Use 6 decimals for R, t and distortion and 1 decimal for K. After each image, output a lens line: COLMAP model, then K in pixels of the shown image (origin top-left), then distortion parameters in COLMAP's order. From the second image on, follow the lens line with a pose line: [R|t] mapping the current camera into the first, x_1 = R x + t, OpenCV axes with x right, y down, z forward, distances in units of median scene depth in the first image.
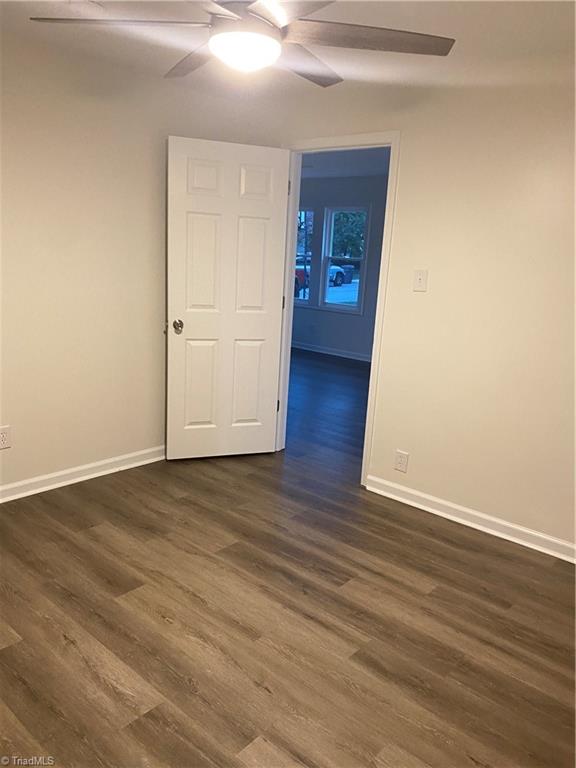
lens RADIAL K [[585.6, 0, 289.1], [0, 585.6, 384.3], [0, 0, 1]] dist [0.004904, 0.004640]
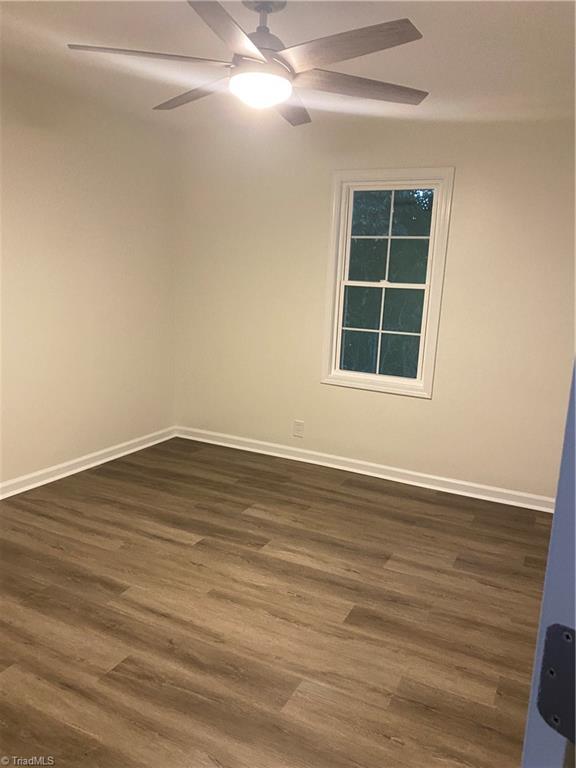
lens RADIAL K [[585.6, 0, 289.2], [0, 585.6, 384.1], [0, 0, 1]] dist [0.004904, 0.004640]
pose [[-0.962202, -0.055428, -0.266637, 0.116815], [-0.156923, 0.913038, 0.376479, -0.367897], [0.222582, 0.404090, -0.887225, 1.734500]]
